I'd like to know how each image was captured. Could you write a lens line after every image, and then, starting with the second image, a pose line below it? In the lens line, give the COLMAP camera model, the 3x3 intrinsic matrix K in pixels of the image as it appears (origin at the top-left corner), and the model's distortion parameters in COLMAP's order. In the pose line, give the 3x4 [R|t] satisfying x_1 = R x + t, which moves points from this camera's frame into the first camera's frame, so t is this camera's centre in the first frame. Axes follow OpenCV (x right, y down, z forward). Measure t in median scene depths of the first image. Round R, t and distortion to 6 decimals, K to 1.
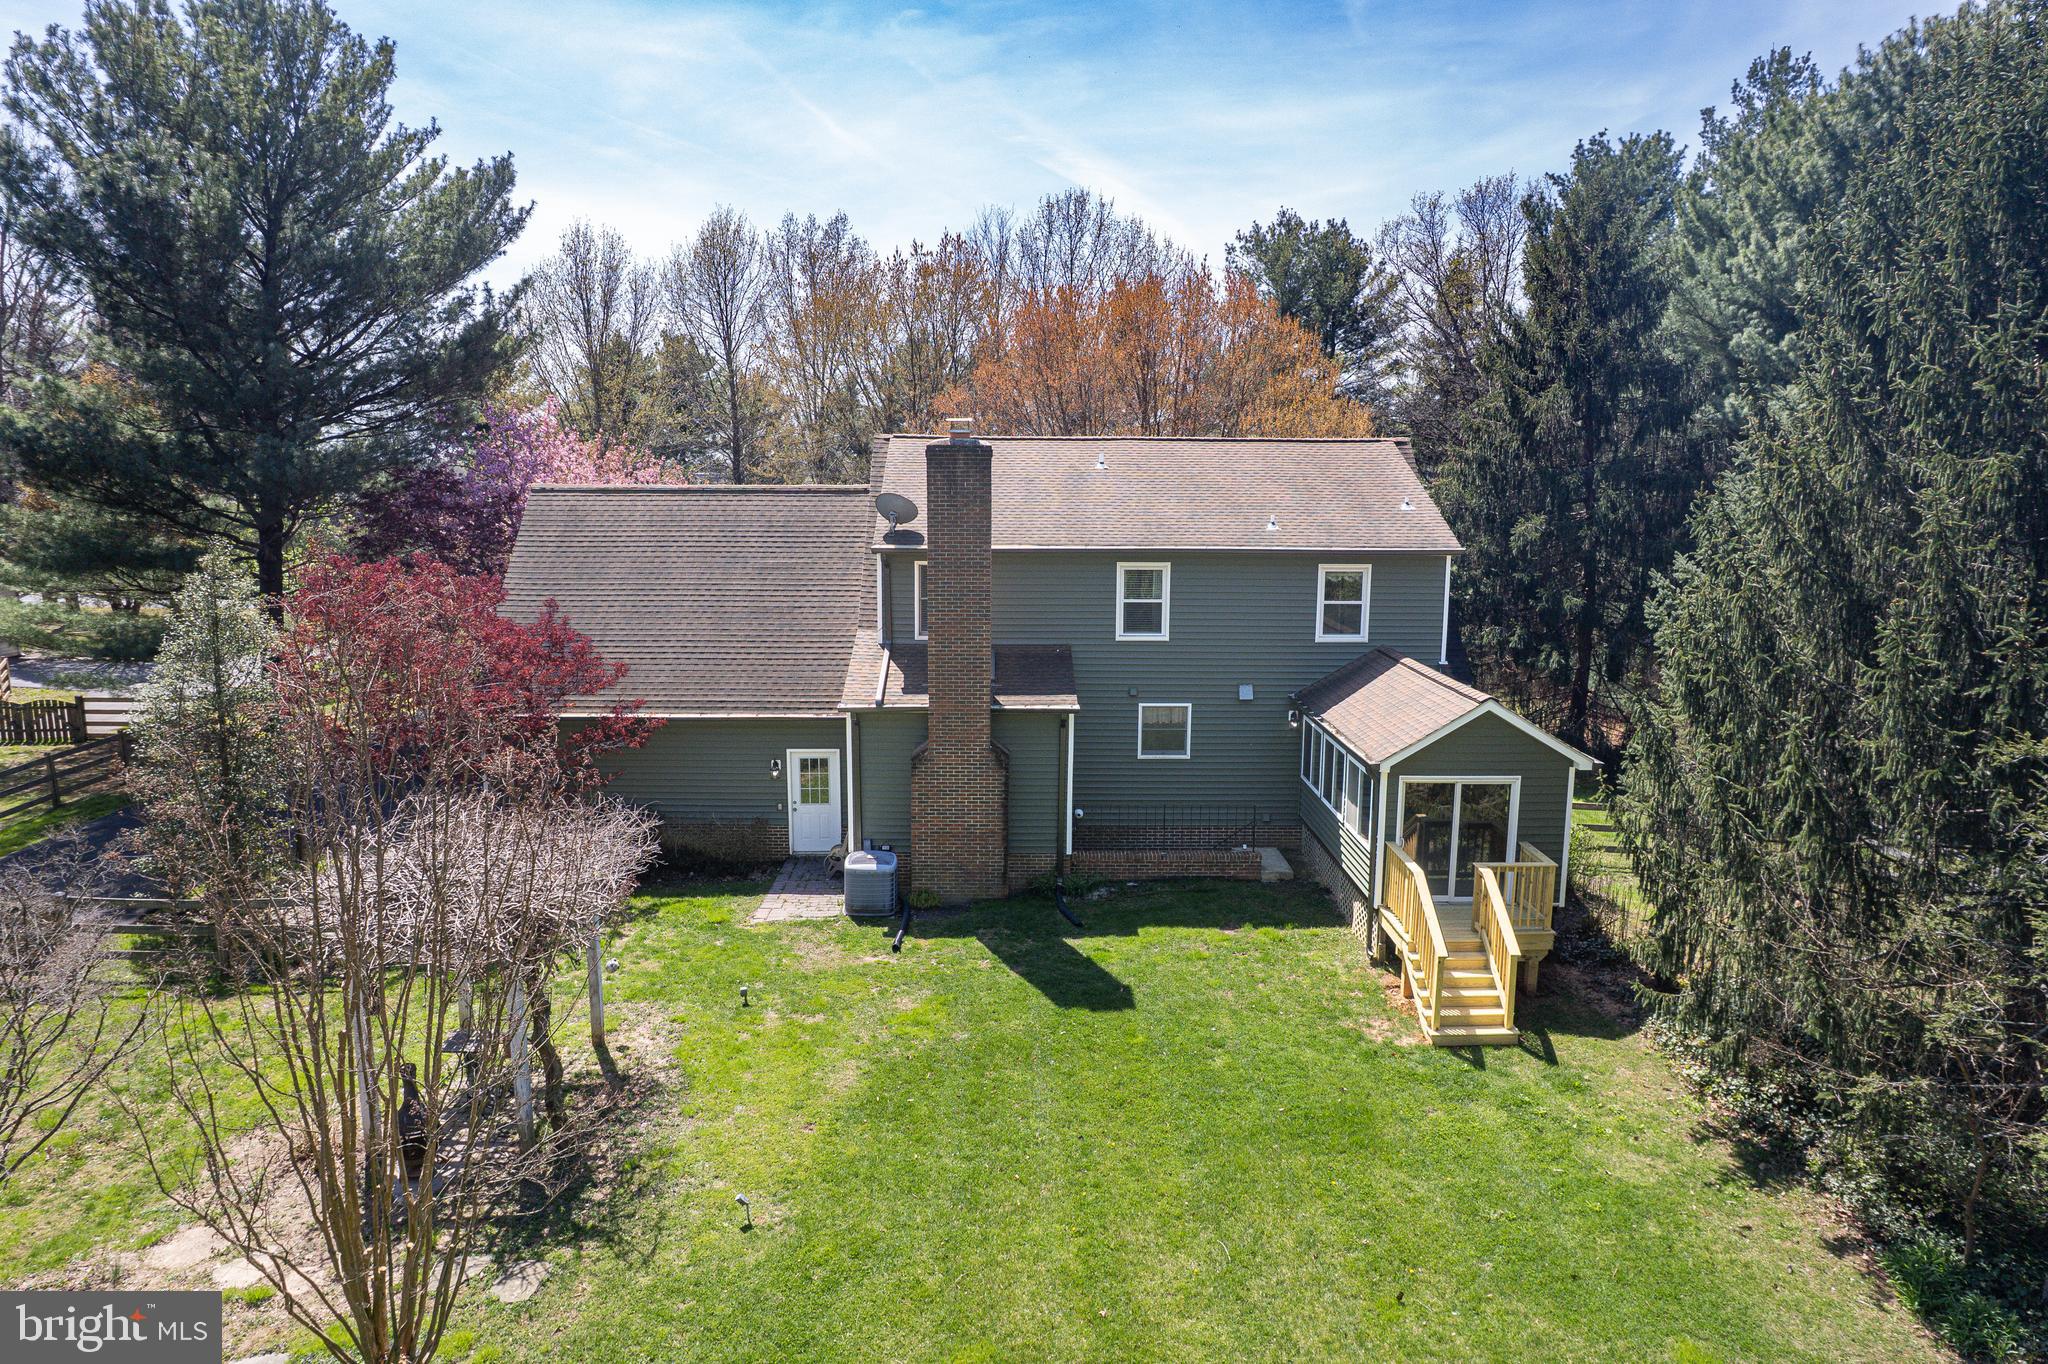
lens RADIAL K [[1321.1, 0, 1016.1], [0, 1321.1, 660.8], [0, 0, 1]] dist [-0.069664, 0.051638]
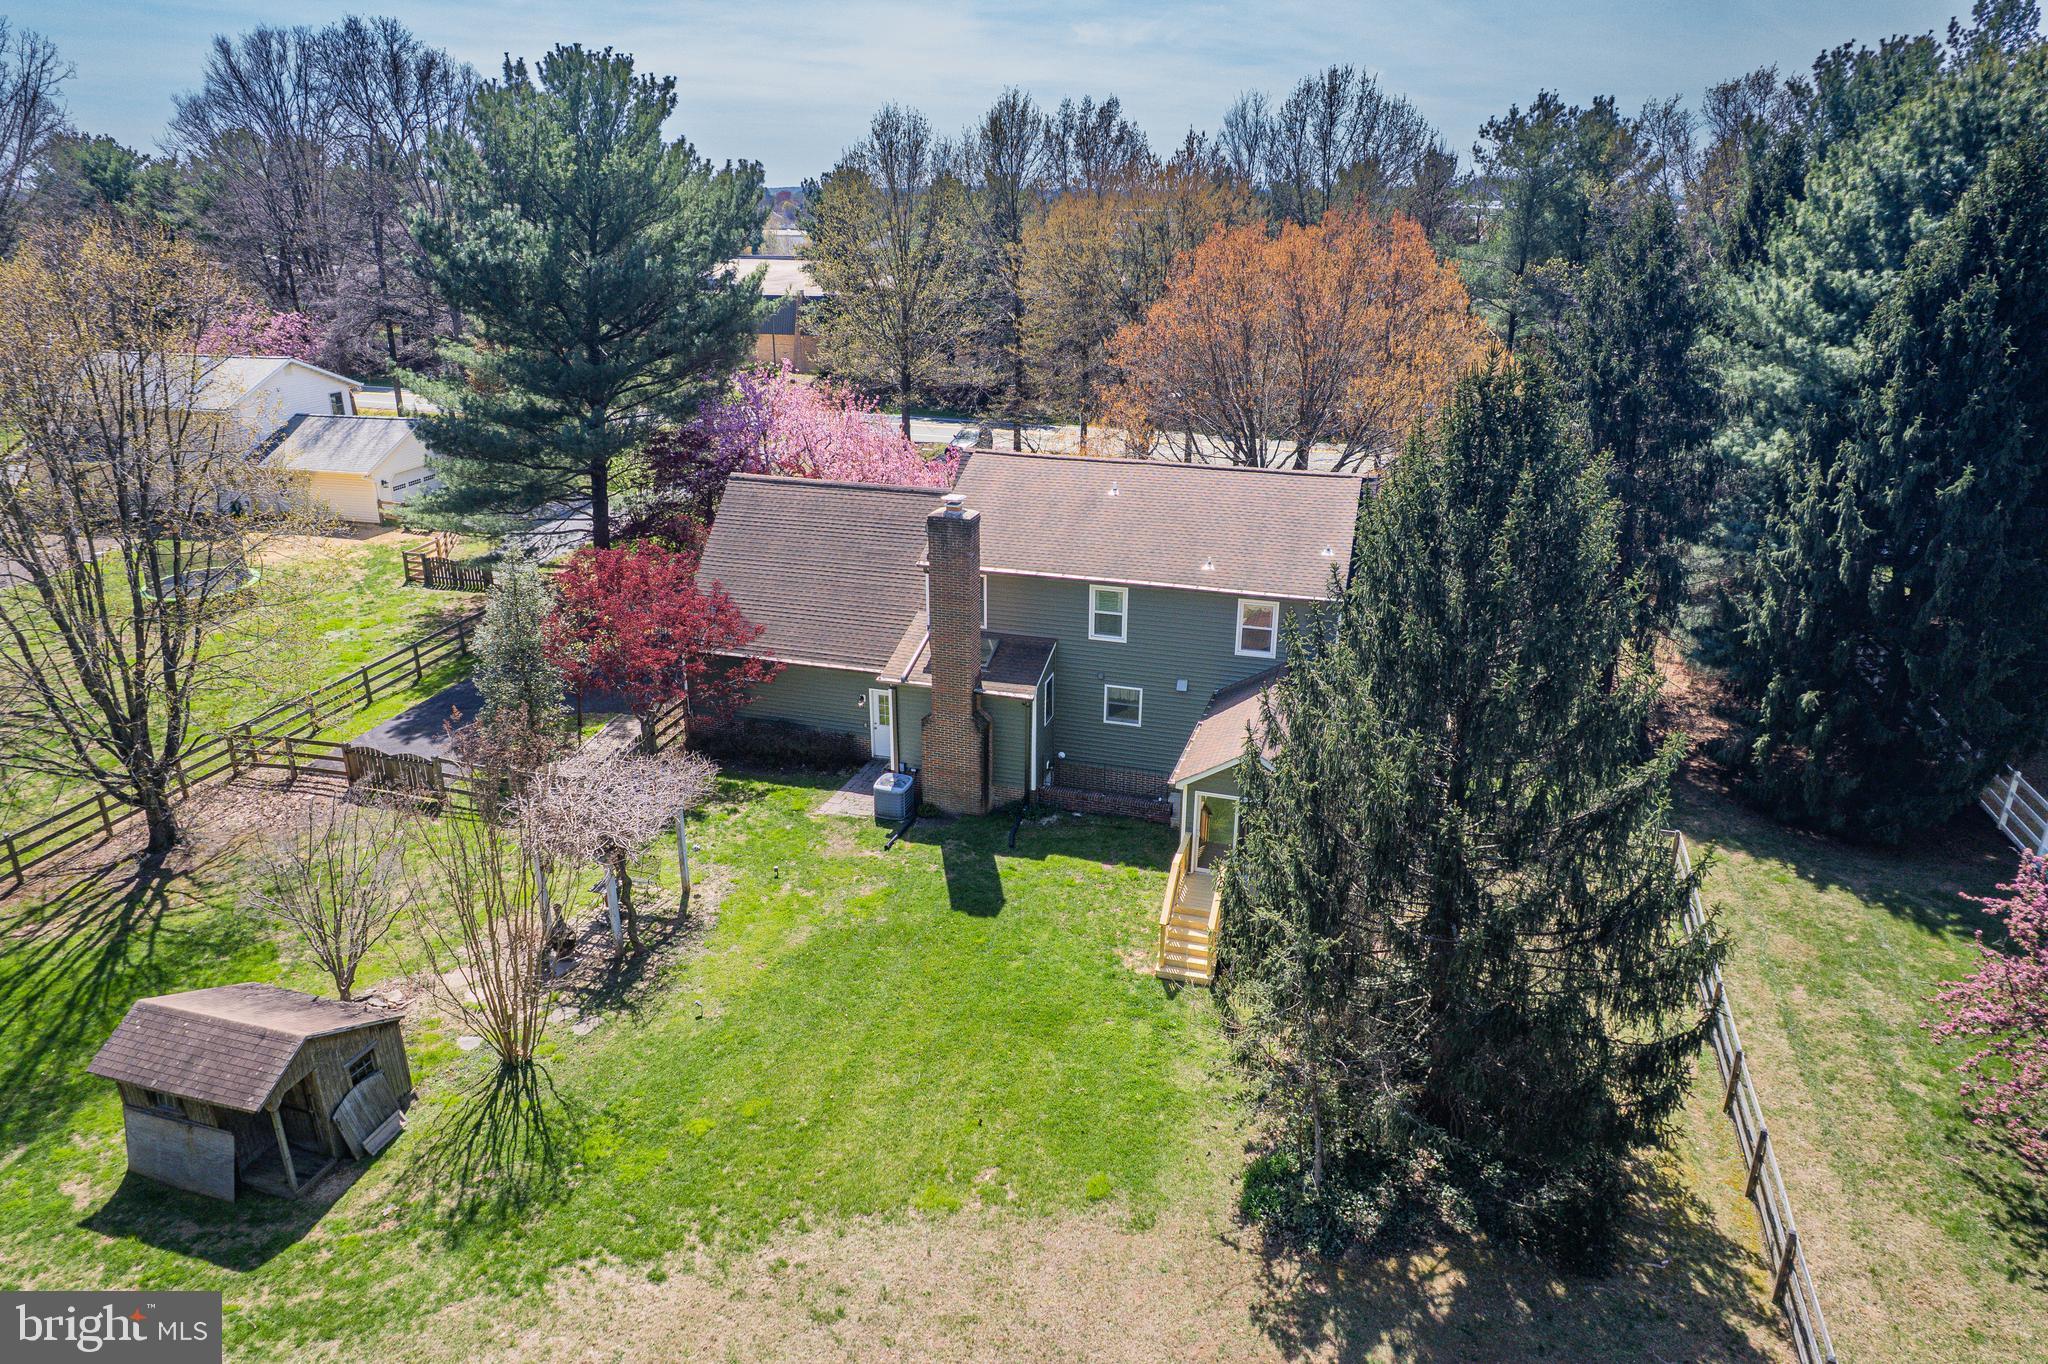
lens RADIAL K [[1321.1, 0, 1015.9], [0, 1321.1, 670.8], [0, 0, 1]] dist [-0.069664, 0.051638]
pose [[0.950748, 0.105590, -0.291424, 0.478670], [-0.044163, 0.976742, 0.209820, -0.315112], [0.306801, -0.186615, 0.933299, -0.364267]]
